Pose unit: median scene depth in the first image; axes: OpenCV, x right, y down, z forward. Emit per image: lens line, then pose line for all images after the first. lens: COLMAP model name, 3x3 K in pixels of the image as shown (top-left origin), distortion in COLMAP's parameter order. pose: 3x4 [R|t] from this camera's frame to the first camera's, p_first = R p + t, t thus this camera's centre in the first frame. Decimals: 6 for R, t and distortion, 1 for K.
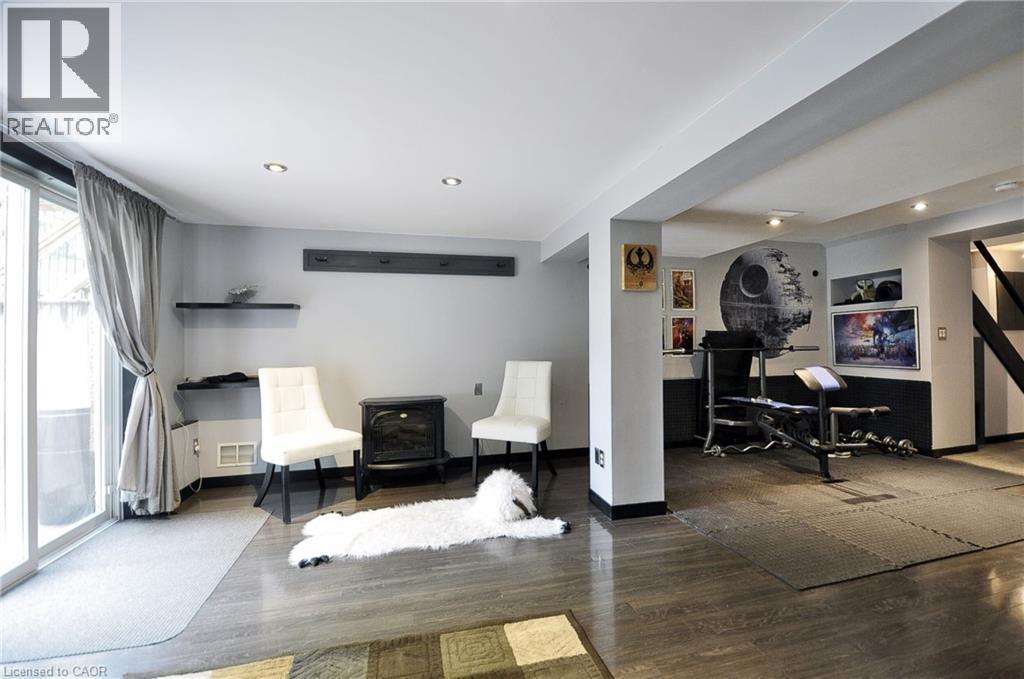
lens RADIAL K [[452.6, 0, 512.0], [0, 452.6, 339.5], [0, 0, 1]] dist [0.000855, 0.000165]
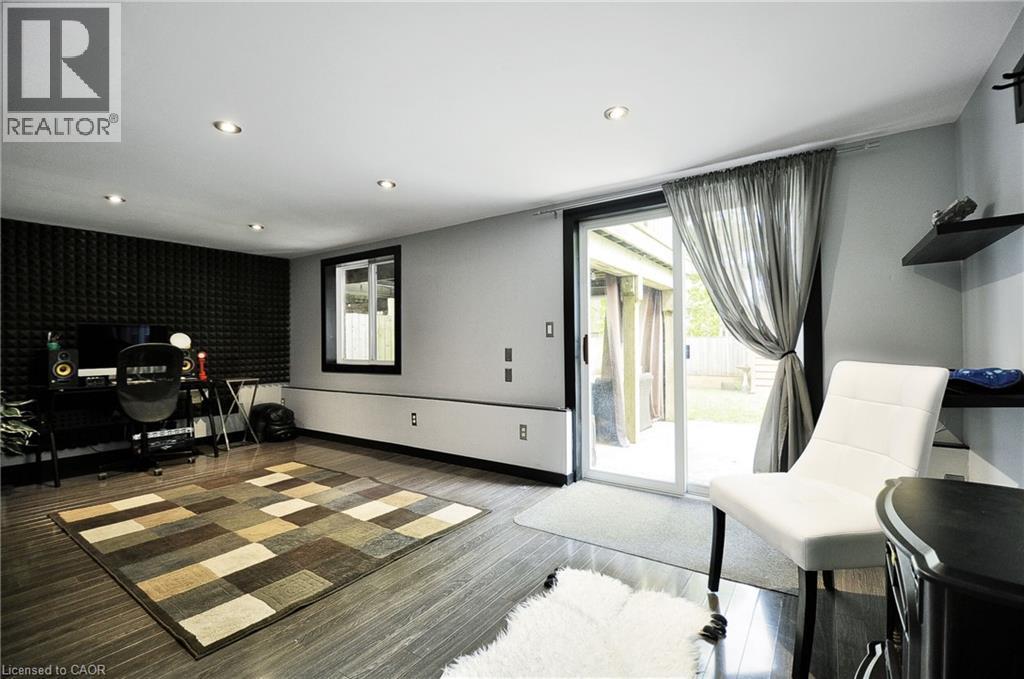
lens RADIAL K [[452.6, 0, 512.0], [0, 452.6, 339.5], [0, 0, 1]] dist [0.000855, 0.000165]
pose [[-0.755357, 0.005624, -0.655289, 0.188365], [0.018105, 0.999761, -0.012290, 0.054162], [0.655063, -0.021147, -0.755278, 1.684102]]
